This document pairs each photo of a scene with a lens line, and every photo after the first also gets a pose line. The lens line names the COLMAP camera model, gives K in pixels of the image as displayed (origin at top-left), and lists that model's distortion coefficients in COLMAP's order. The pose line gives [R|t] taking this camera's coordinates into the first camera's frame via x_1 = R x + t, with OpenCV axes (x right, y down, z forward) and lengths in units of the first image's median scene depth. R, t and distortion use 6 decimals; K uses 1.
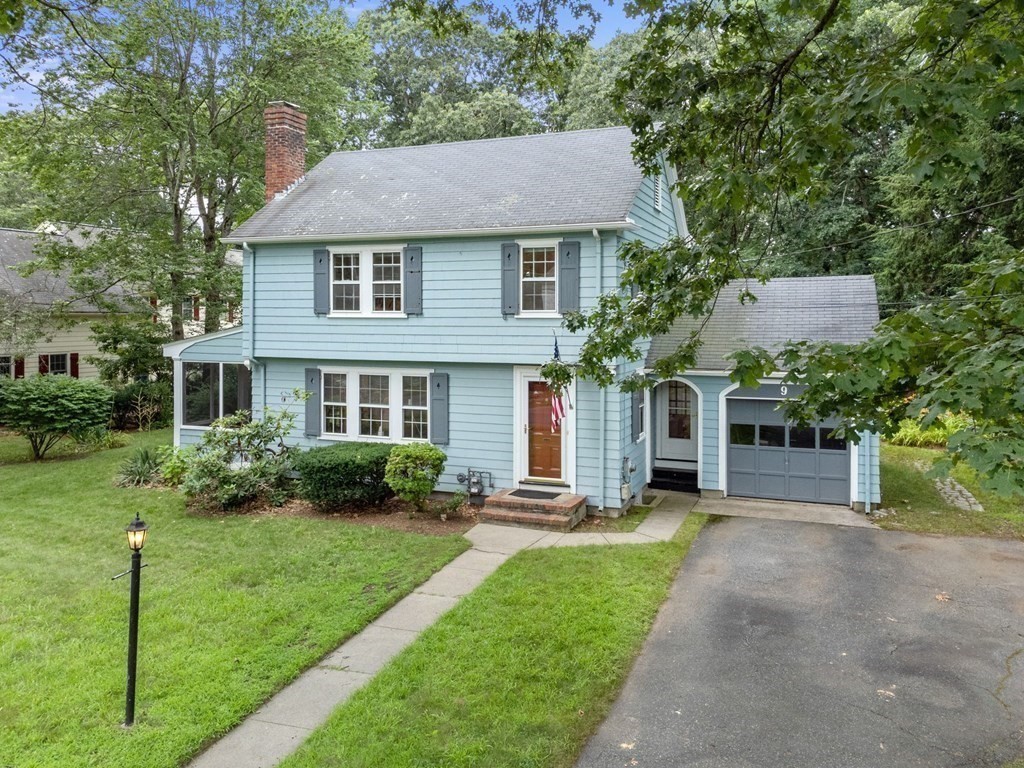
lens RADIAL K [[768.8, 0, 522.0], [0, 768.8, 374.9], [0, 0, 1]] dist [0.014658, 0.007731]
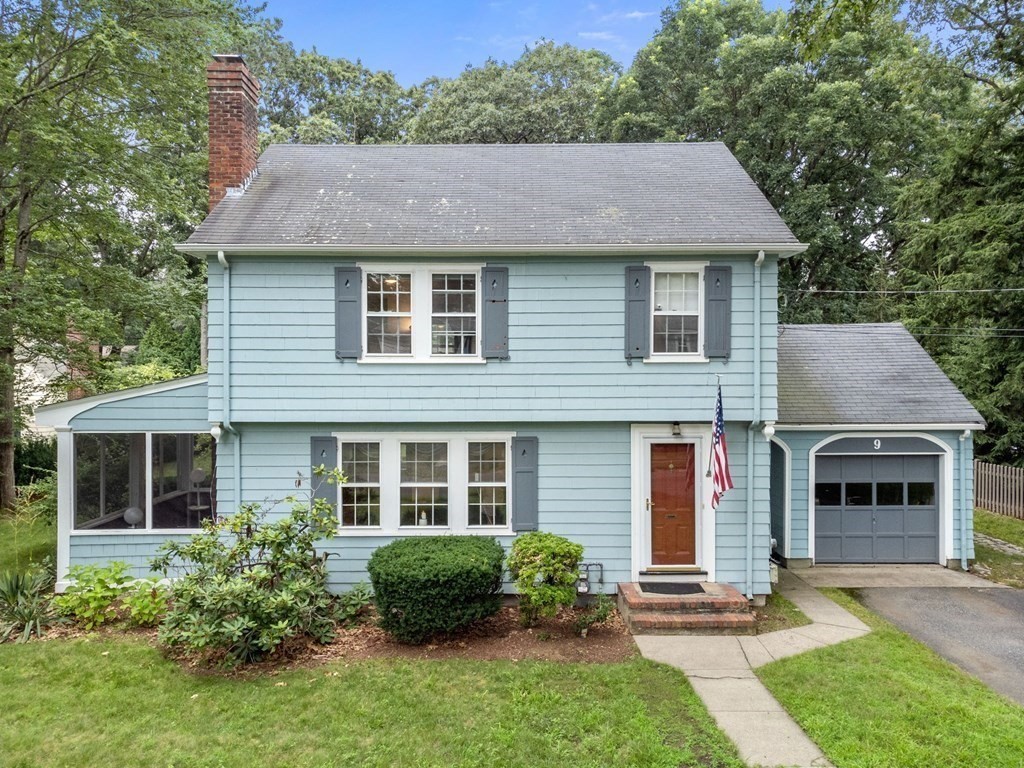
lens RADIAL K [[768.8, 0, 518.5], [0, 768.8, 410.3], [0, 0, 1]] dist [0.014658, 0.007731]
pose [[0.930597, -0.020417, 0.365476, -0.382914], [0.031536, 0.999203, -0.024479, -0.009905], [-0.364685, 0.034306, 0.930499, 0.300289]]
